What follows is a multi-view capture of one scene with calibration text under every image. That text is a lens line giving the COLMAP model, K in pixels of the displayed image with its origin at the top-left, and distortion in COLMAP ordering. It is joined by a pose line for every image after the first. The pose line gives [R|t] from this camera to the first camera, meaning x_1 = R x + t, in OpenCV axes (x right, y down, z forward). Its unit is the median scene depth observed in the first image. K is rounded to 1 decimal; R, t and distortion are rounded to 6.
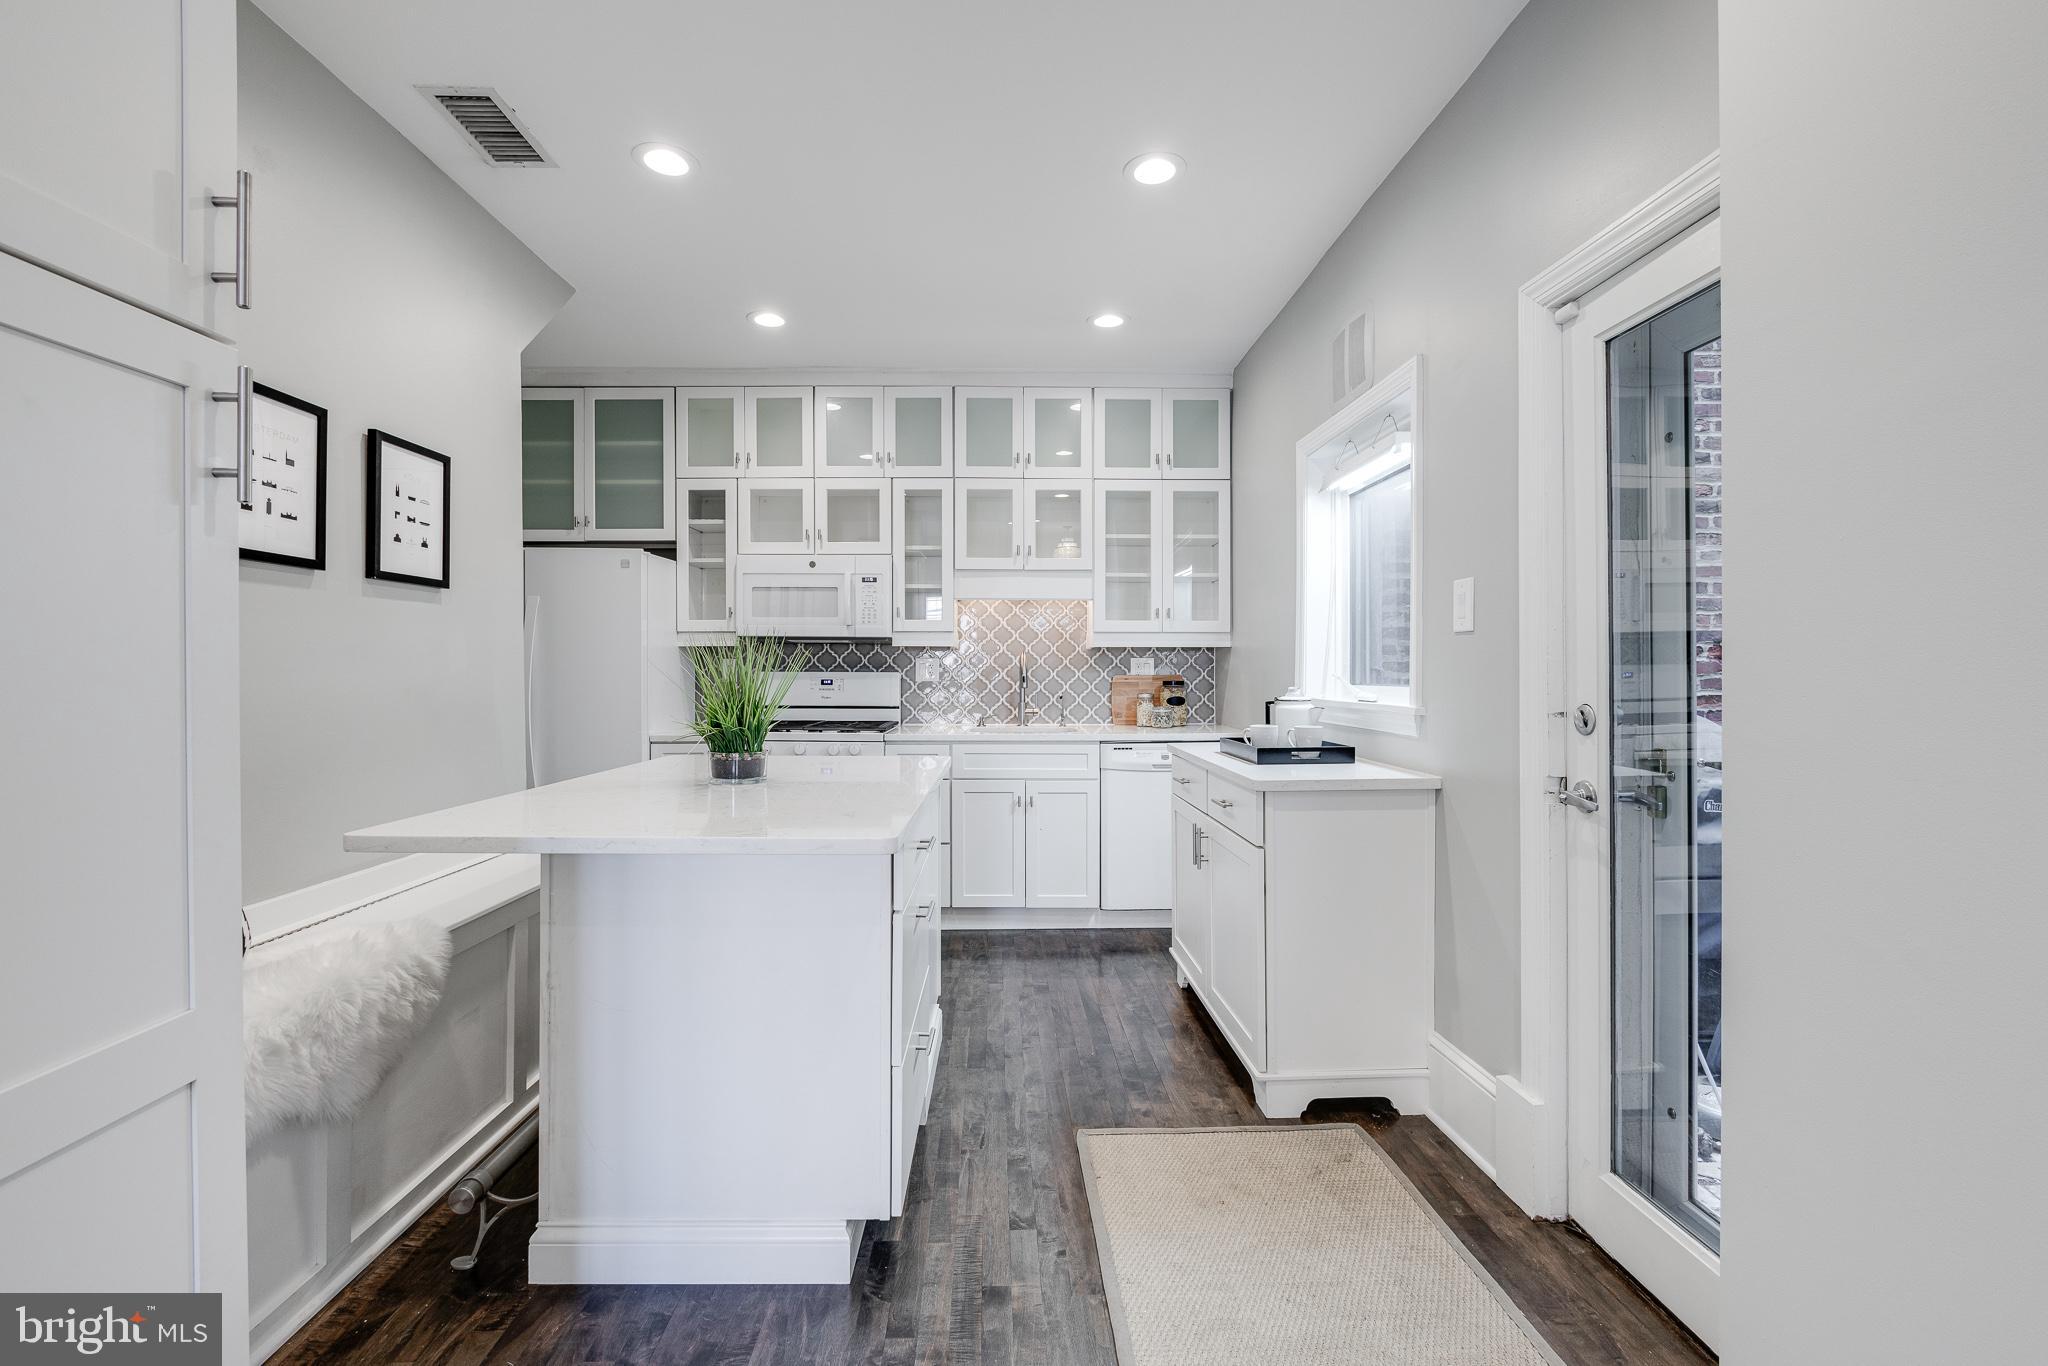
lens RADIAL K [[879.8, 0, 1020.0], [0, 879.8, 672.5], [0, 0, 1]] dist [-0.014277, 0.000063]
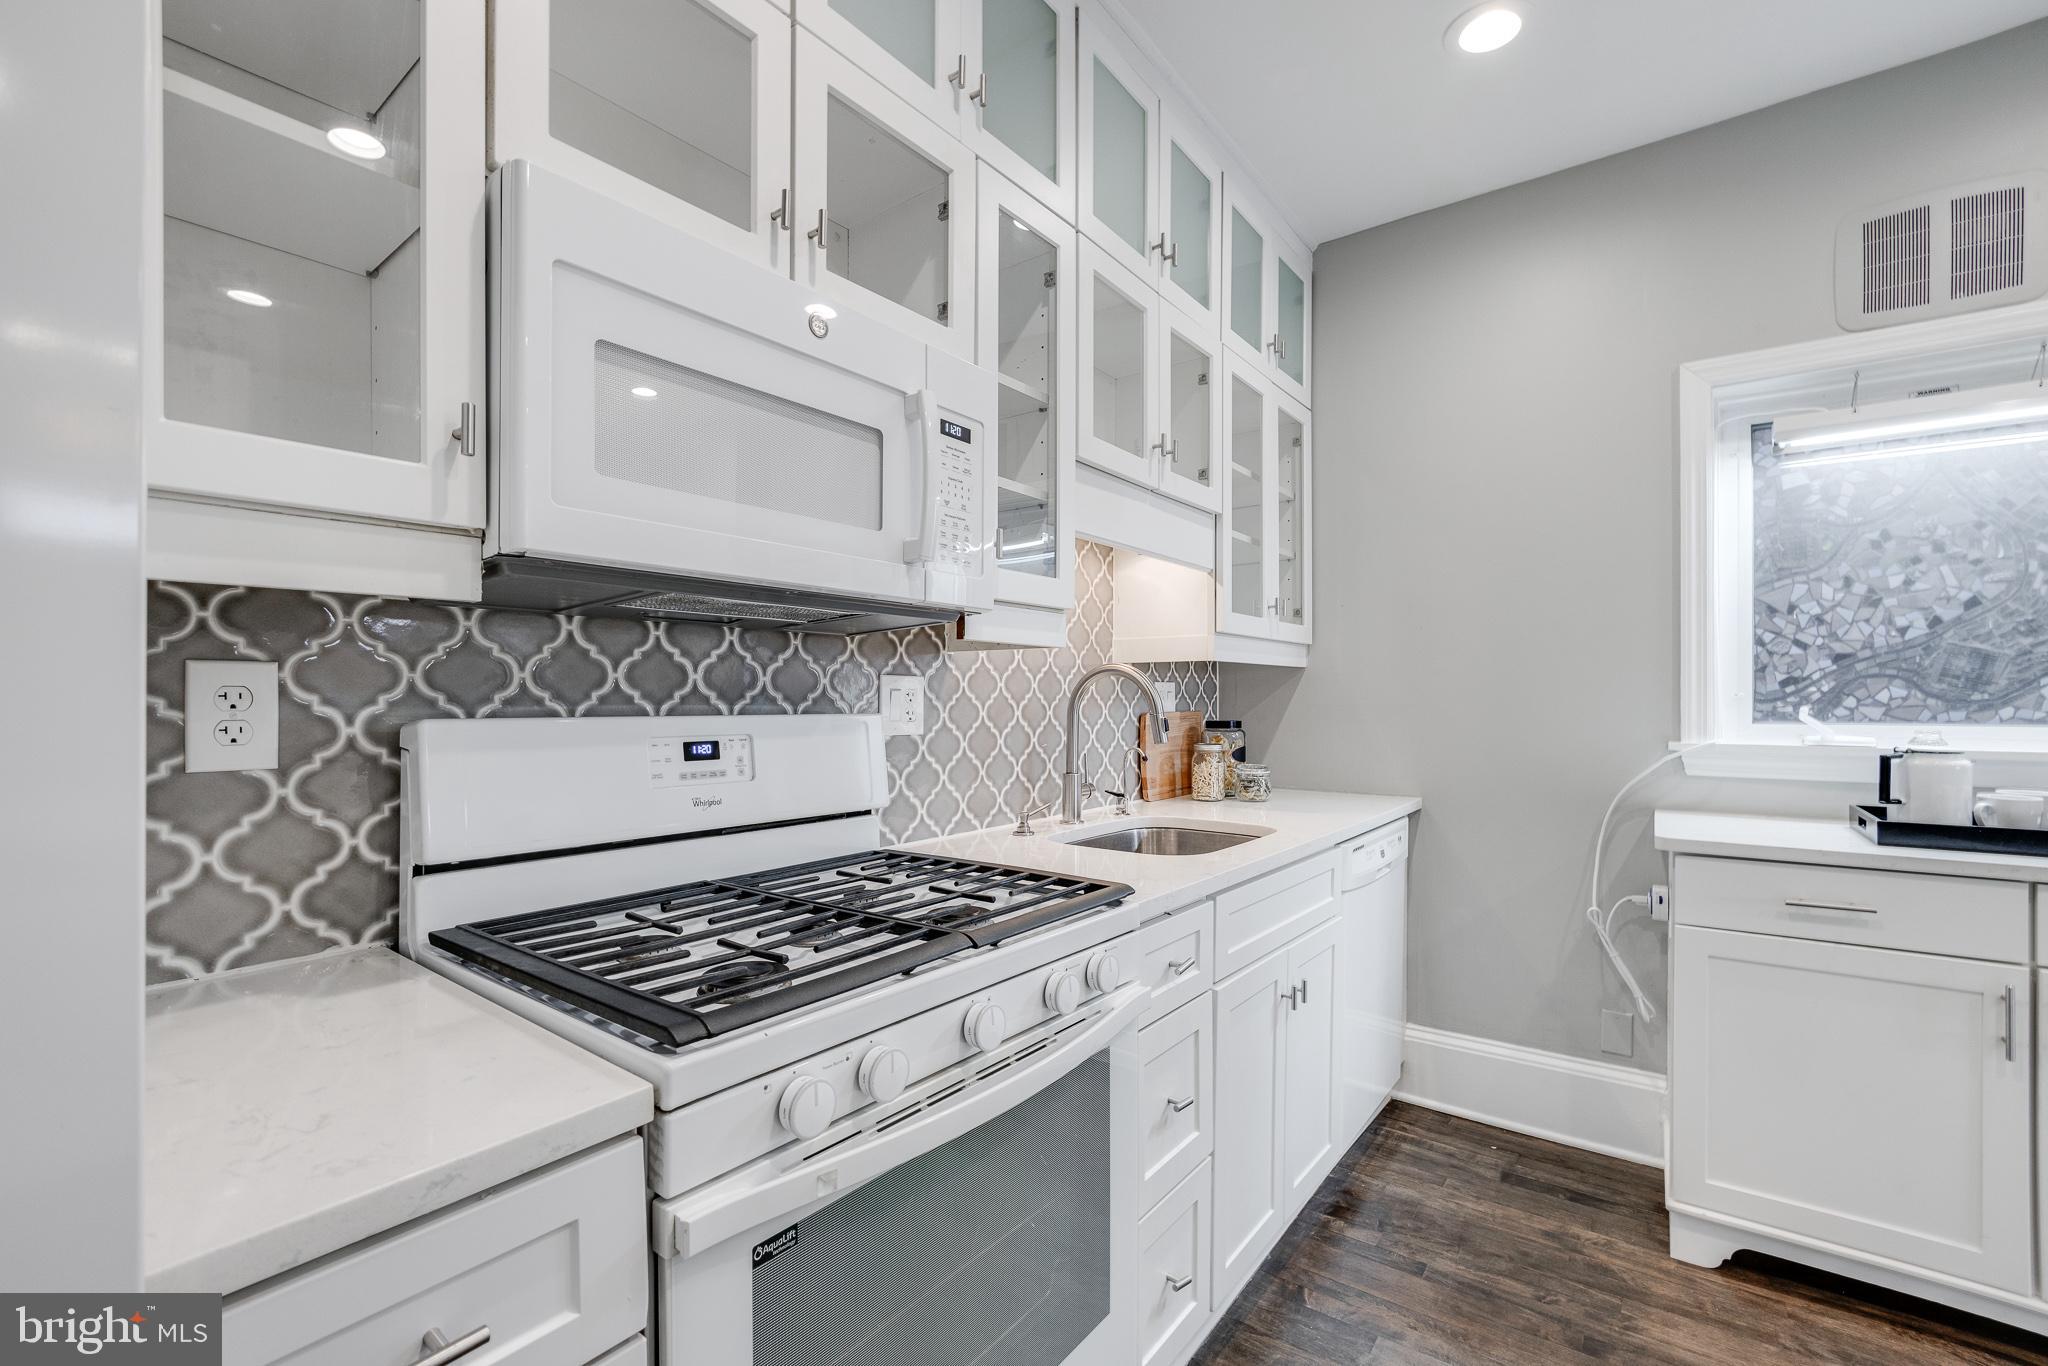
lens RADIAL K [[855.0, 0, 1028.6], [0, 855.0, 696.9], [0, 0, 1]] dist [-0.017091, 0.000069]
pose [[0.635407, 0.000335, 0.772177, -0.416521], [0.000007, 1.000000, -0.000439, -0.007798], [-0.772177, 0.000284, 0.635407, 0.817793]]
